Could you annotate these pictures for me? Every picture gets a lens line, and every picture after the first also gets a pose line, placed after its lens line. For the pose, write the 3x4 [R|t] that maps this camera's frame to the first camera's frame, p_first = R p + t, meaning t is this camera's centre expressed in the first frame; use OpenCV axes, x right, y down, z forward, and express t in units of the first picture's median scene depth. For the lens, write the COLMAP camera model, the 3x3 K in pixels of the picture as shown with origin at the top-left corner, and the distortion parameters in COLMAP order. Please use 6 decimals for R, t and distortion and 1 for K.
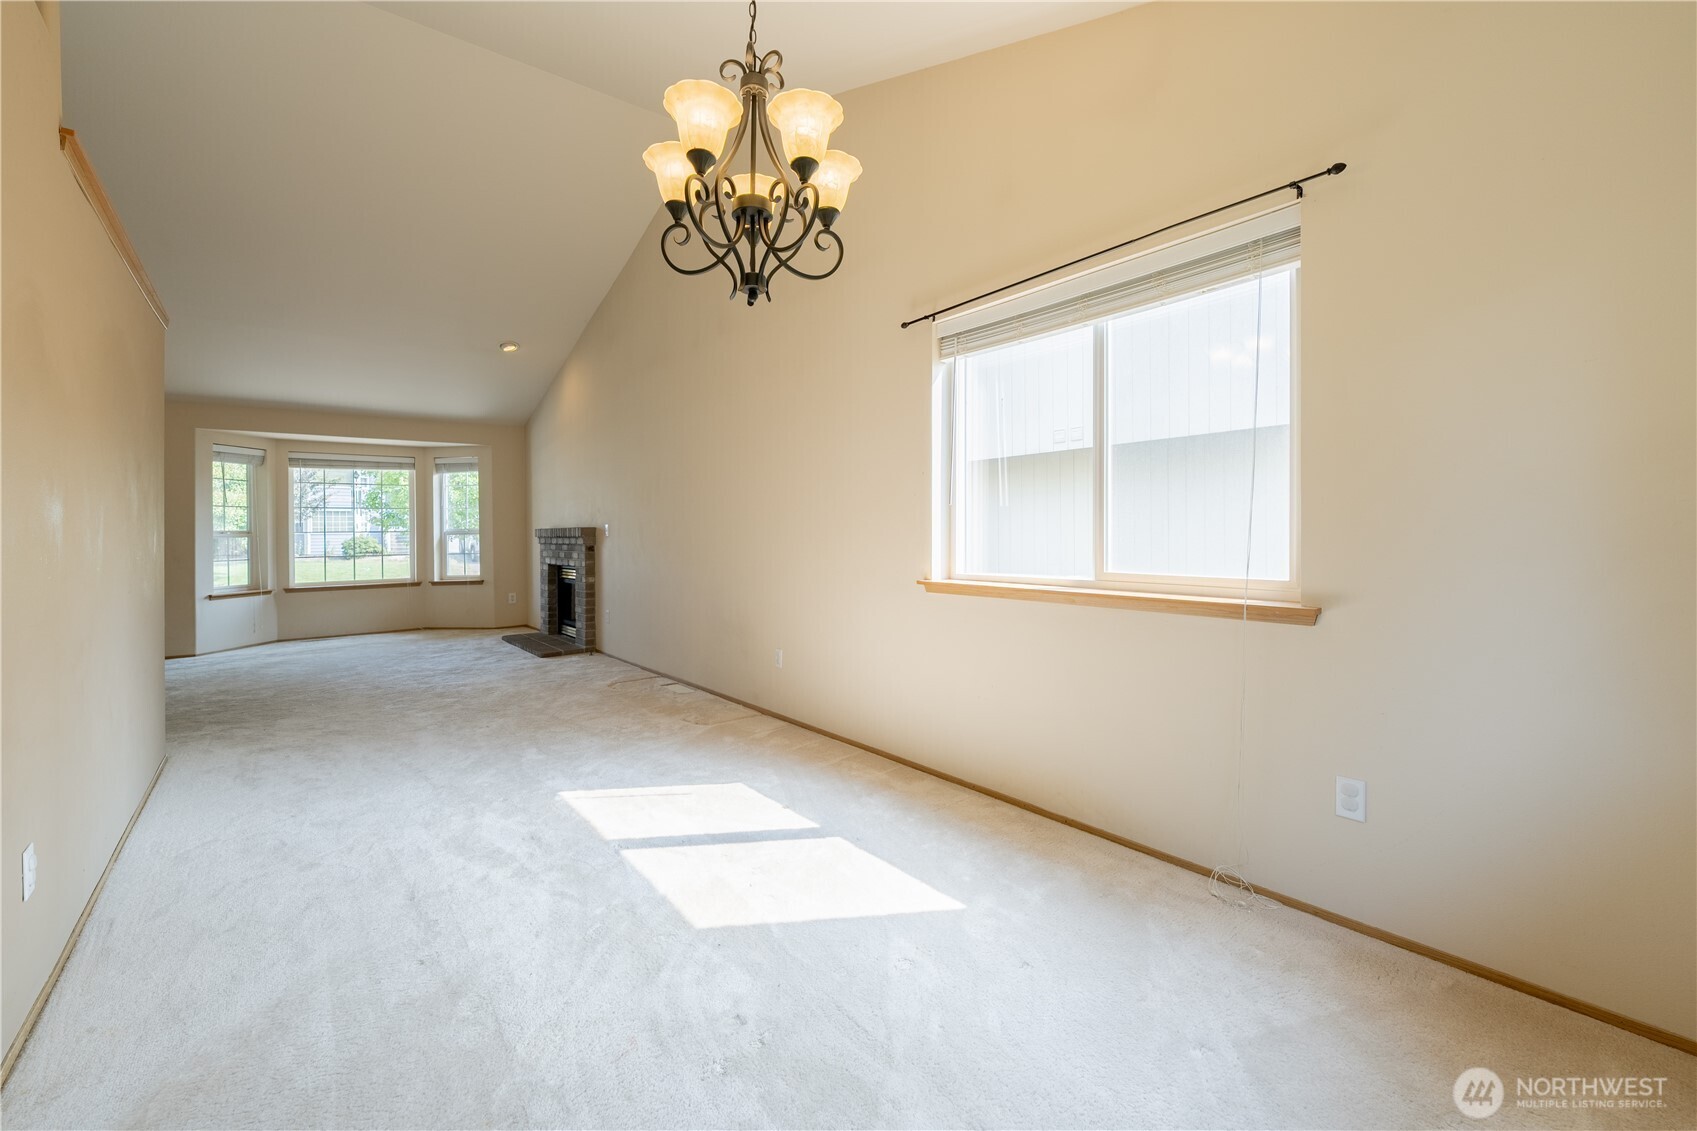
lens RADIAL K [[690.4, 0, 837.4], [0, 690.4, 529.8], [0, 0, 1]] dist [-0.000226, -0.000507]
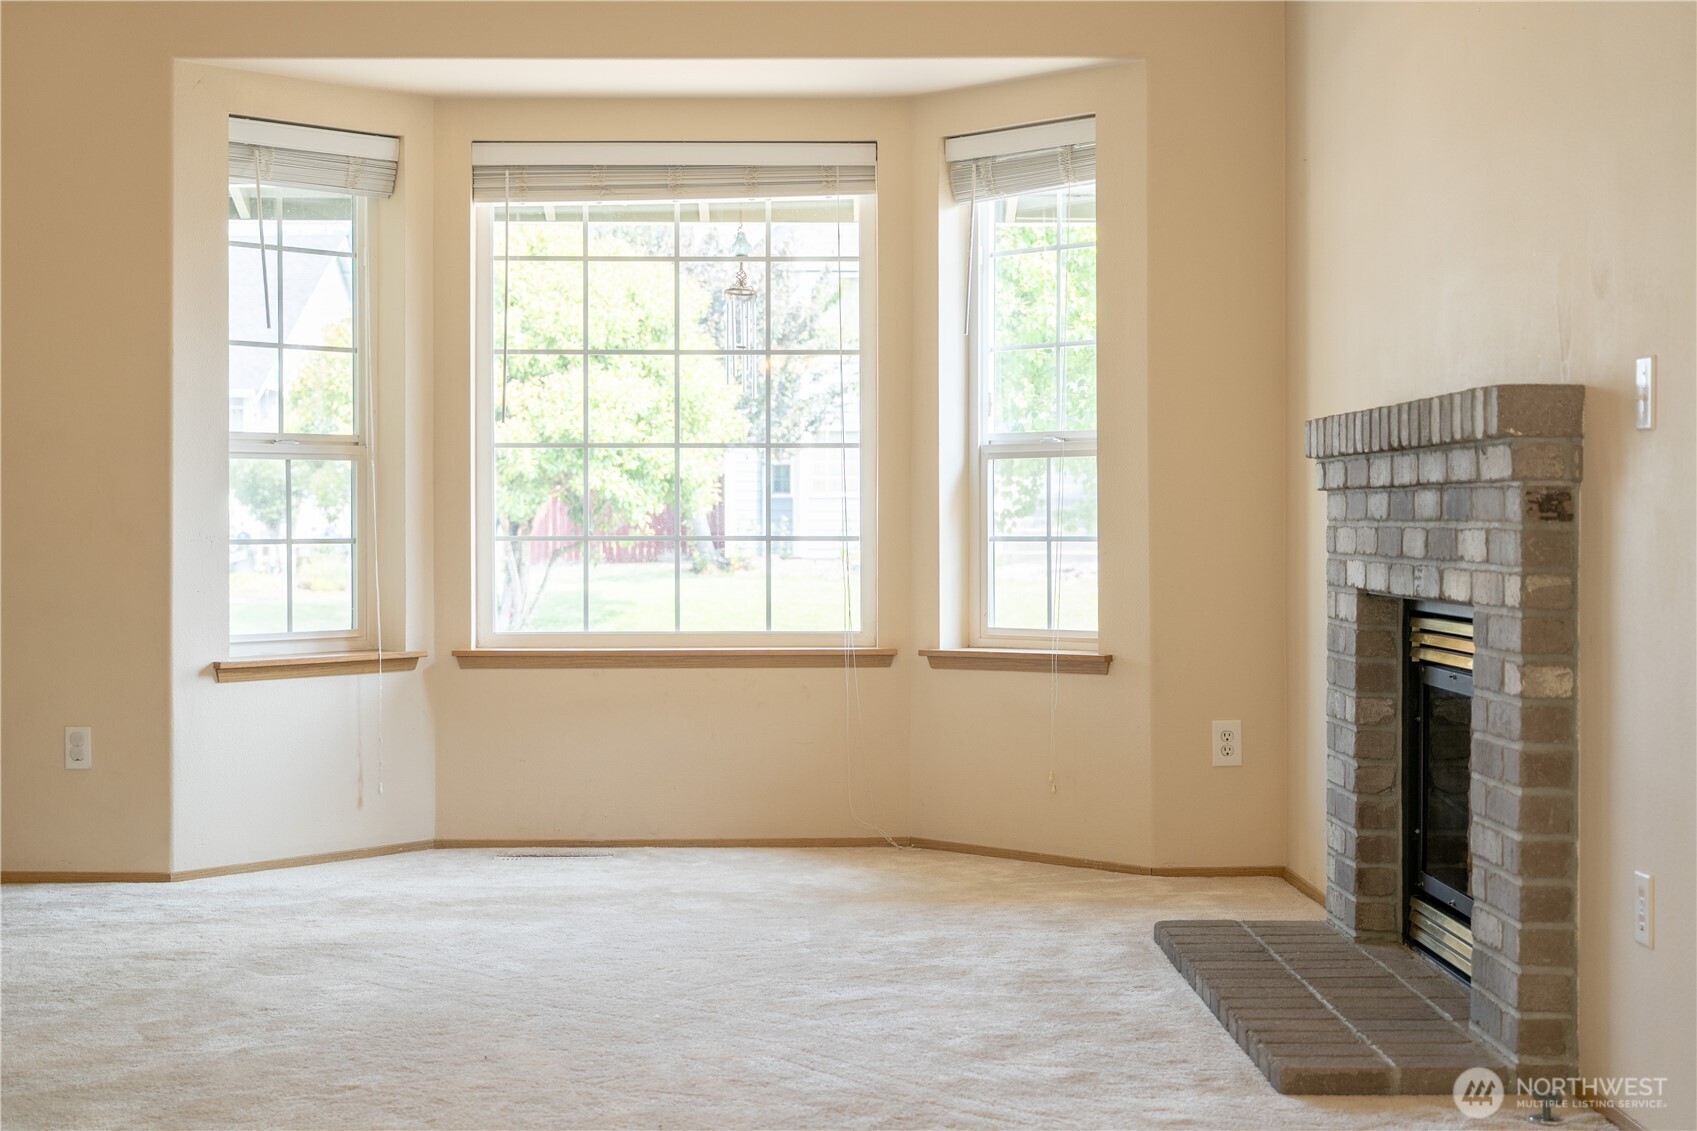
lens RADIAL K [[2406.9, 0, 849.0], [0, 2406.9, 523.8], [0, 0, 1]] dist [0.013893, 0.000000]
pose [[0.794055, 0.014452, -0.607675, -0.111410], [-0.007665, 0.999876, 0.013764, 0.021656], [0.607798, -0.006272, 0.794067, 0.354177]]
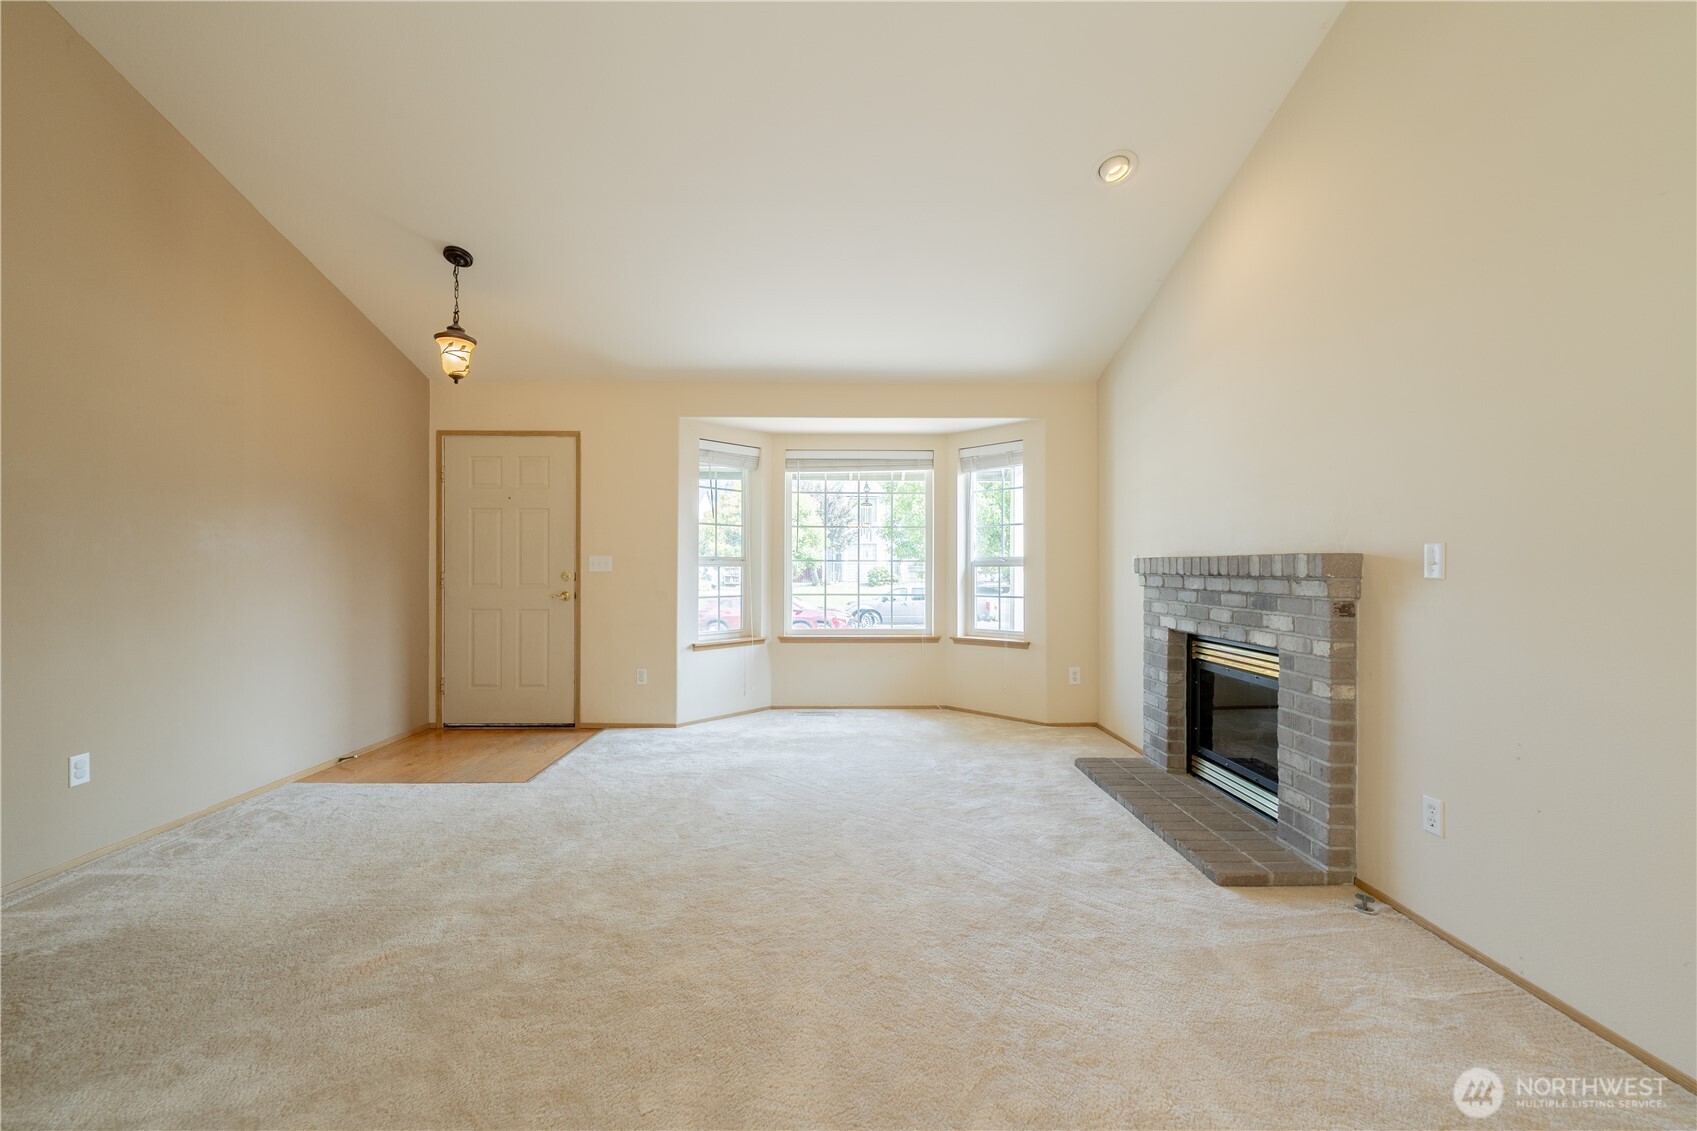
lens RADIAL K [[690.4, 0, 855.2], [0, 690.4, 560.6], [0, 0, 1]] dist [-0.000226, -0.000507]
pose [[0.798085, 0.009312, -0.602473, -0.301321], [-0.010433, 0.999944, 0.001636, 0.002225], [0.602455, 0.004979, 0.798138, 0.471704]]
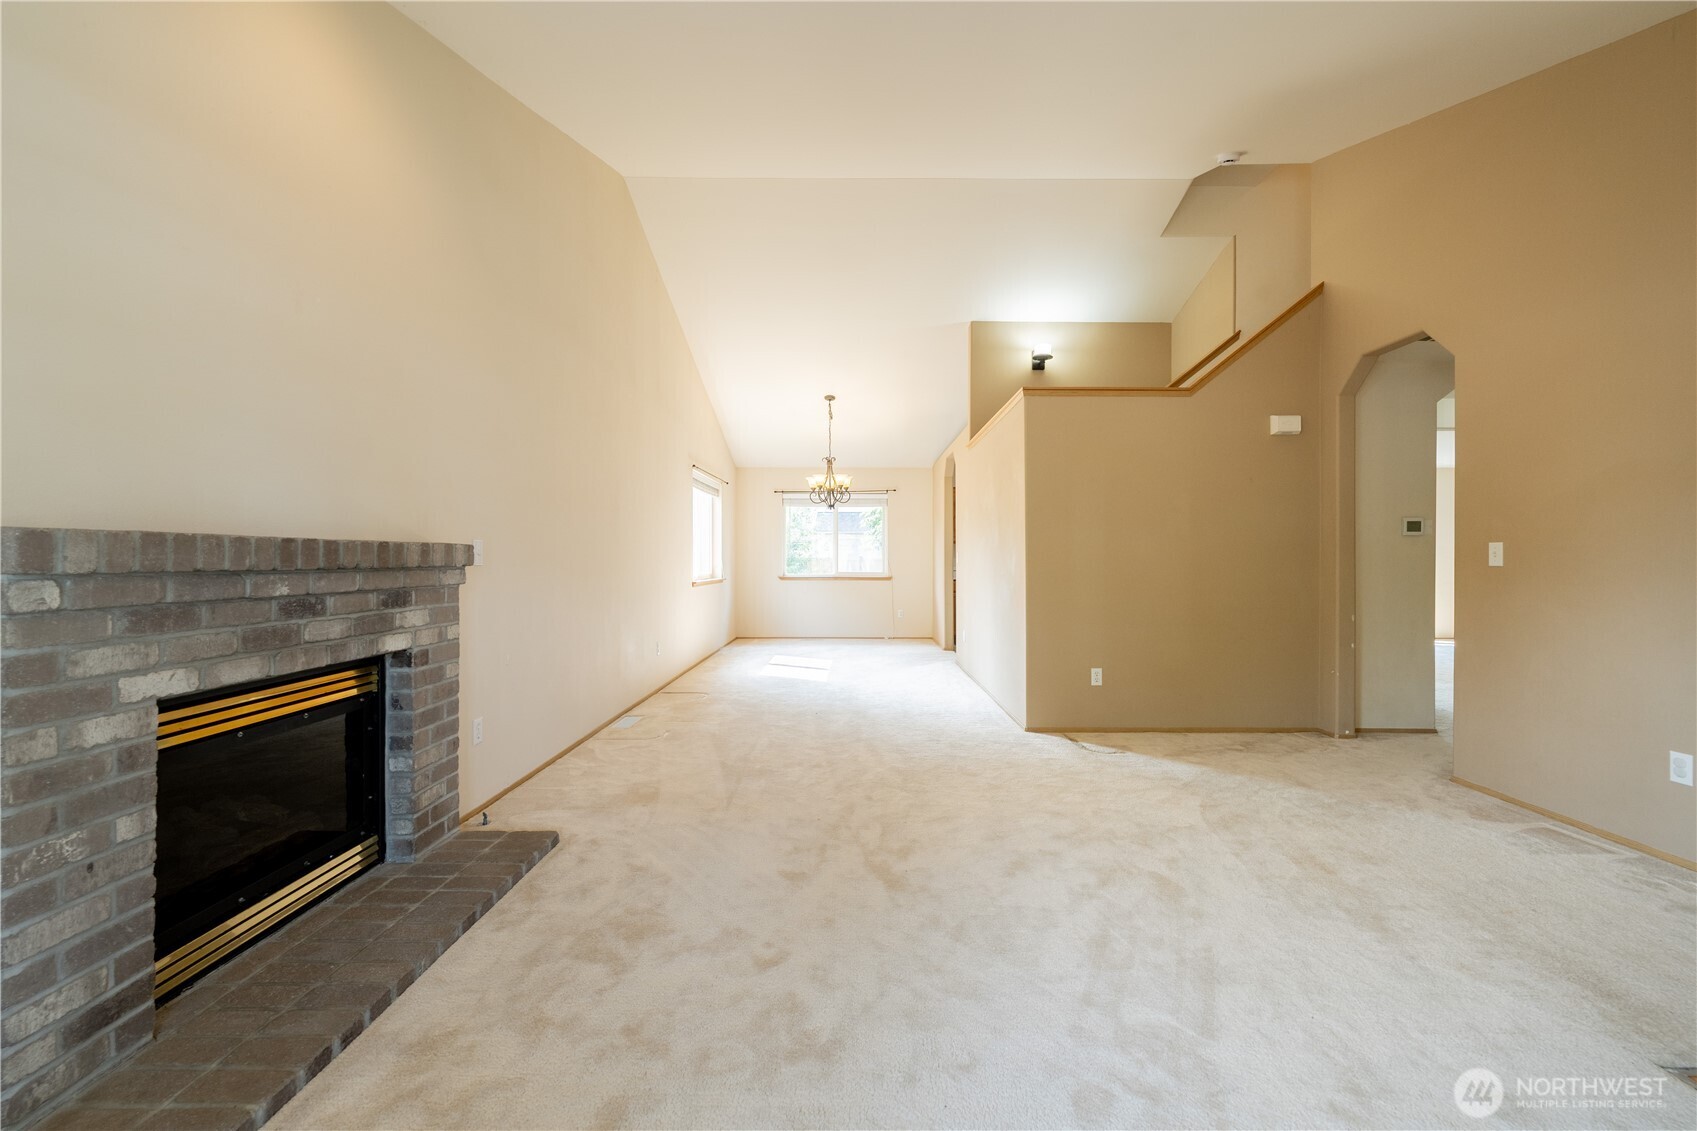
lens RADIAL K [[690.4, 0, 849.2], [0, 690.4, 561.0], [0, 0, 1]] dist [-0.000226, -0.000507]
pose [[-0.776604, 0.009774, 0.629913, -0.713377], [0.006721, 0.999951, -0.007230, 0.009778], [-0.629953, -0.001381, -0.776632, 1.027348]]
